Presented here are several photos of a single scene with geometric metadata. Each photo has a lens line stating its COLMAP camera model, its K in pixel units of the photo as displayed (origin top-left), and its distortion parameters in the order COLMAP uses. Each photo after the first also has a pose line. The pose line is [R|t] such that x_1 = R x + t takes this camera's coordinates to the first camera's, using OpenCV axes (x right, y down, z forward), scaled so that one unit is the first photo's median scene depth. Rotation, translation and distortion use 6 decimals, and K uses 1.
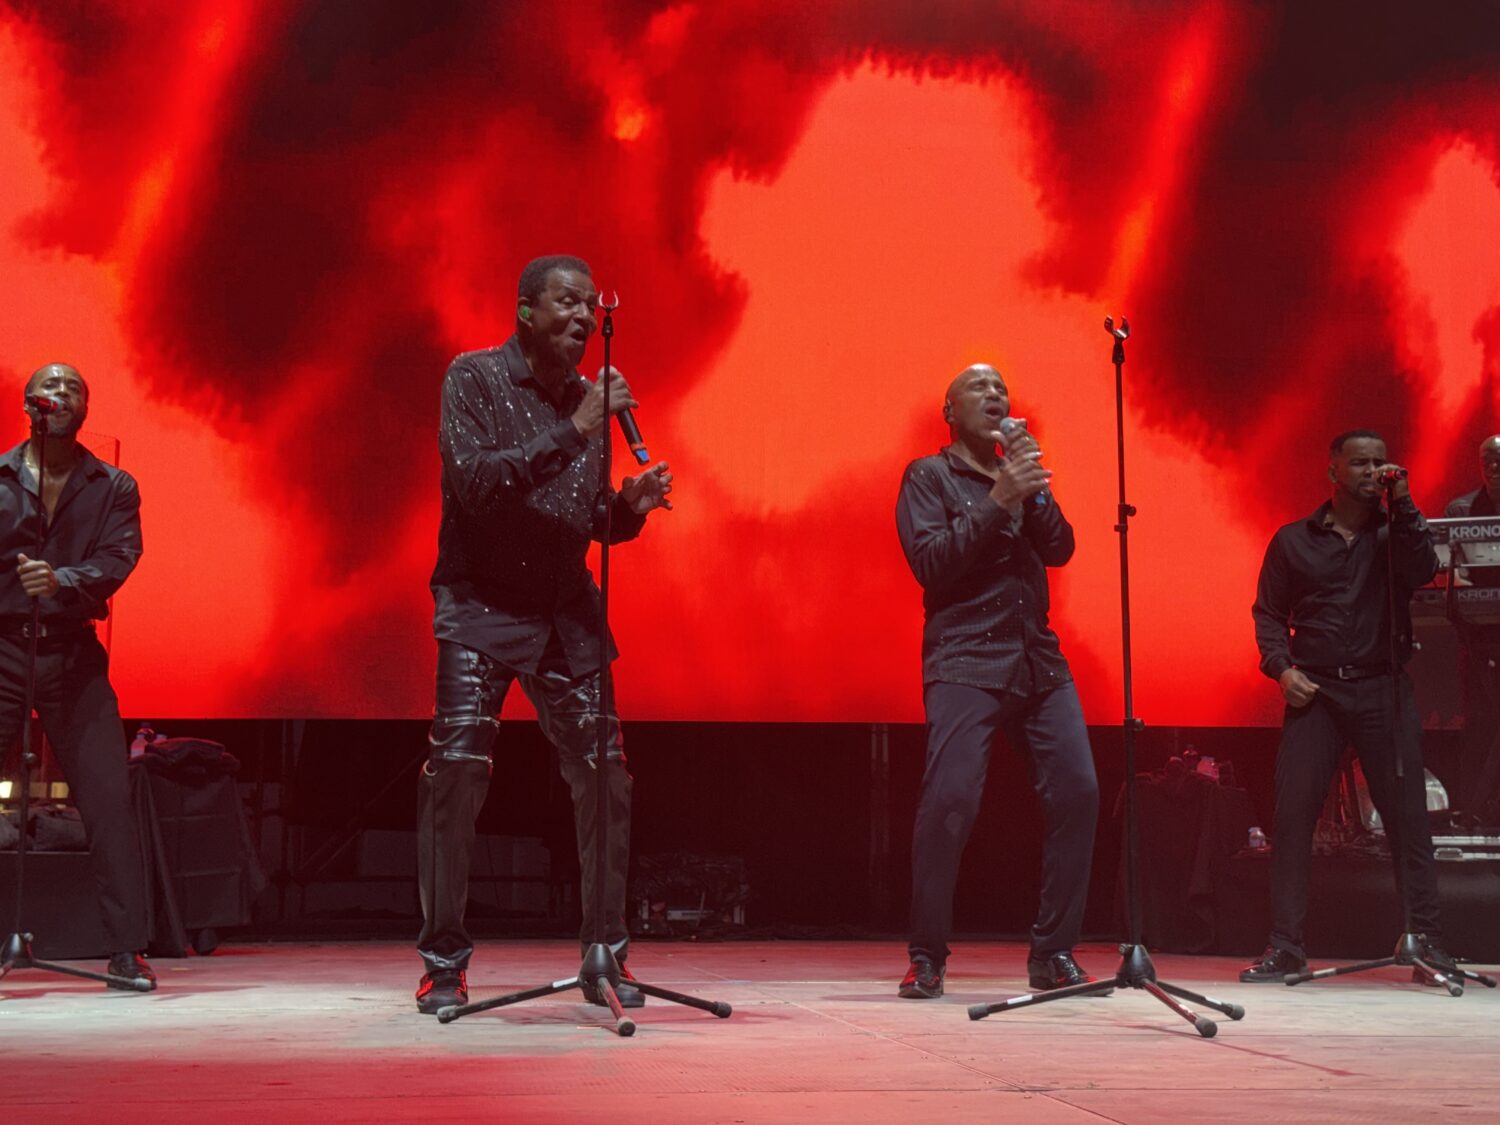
lens RADIAL K [[2168.2, 0, 750.0], [0, 2168.2, 562.5], [0, 0, 1]] dist [-0.056087, -0.045016]
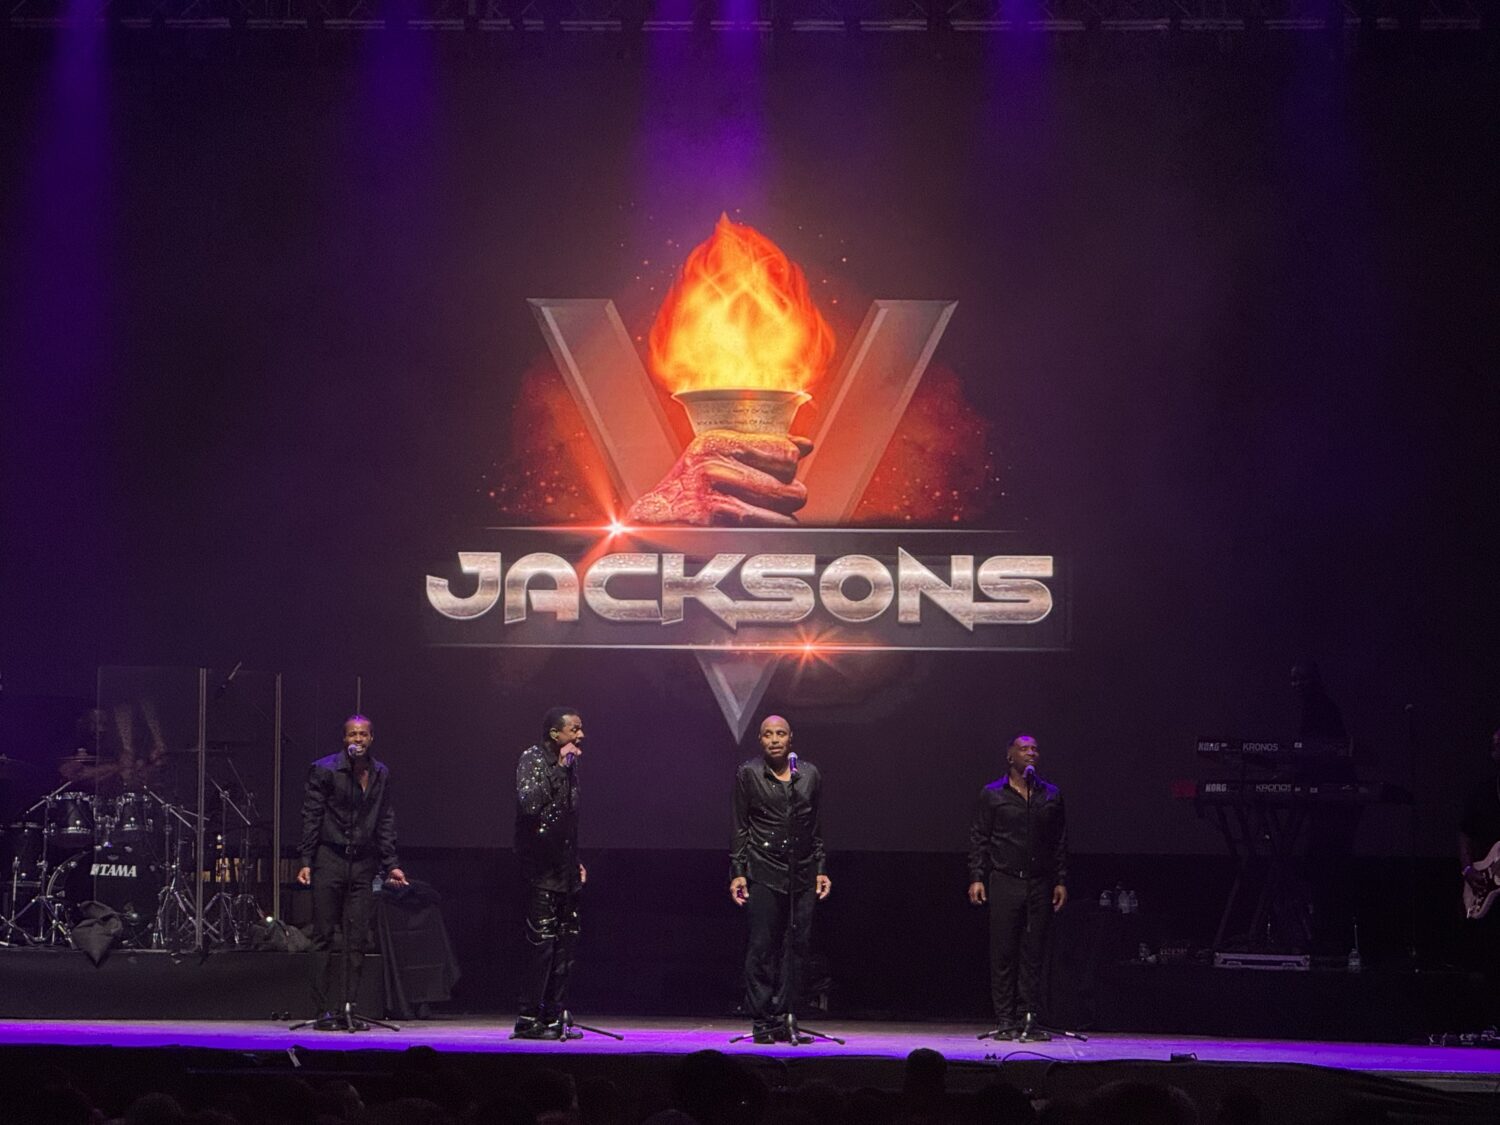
lens RADIAL K [[5269.7, 0, 750.0], [0, 5269.7, 562.5], [0, 0, 1]] dist [0.097901, 2.524197]
pose [[0.984050, 0.001127, -0.177889, 0.648139], [0.012059, 0.997257, 0.073023, -0.416041], [0.177483, -0.074003, 0.981338, -2.631943]]
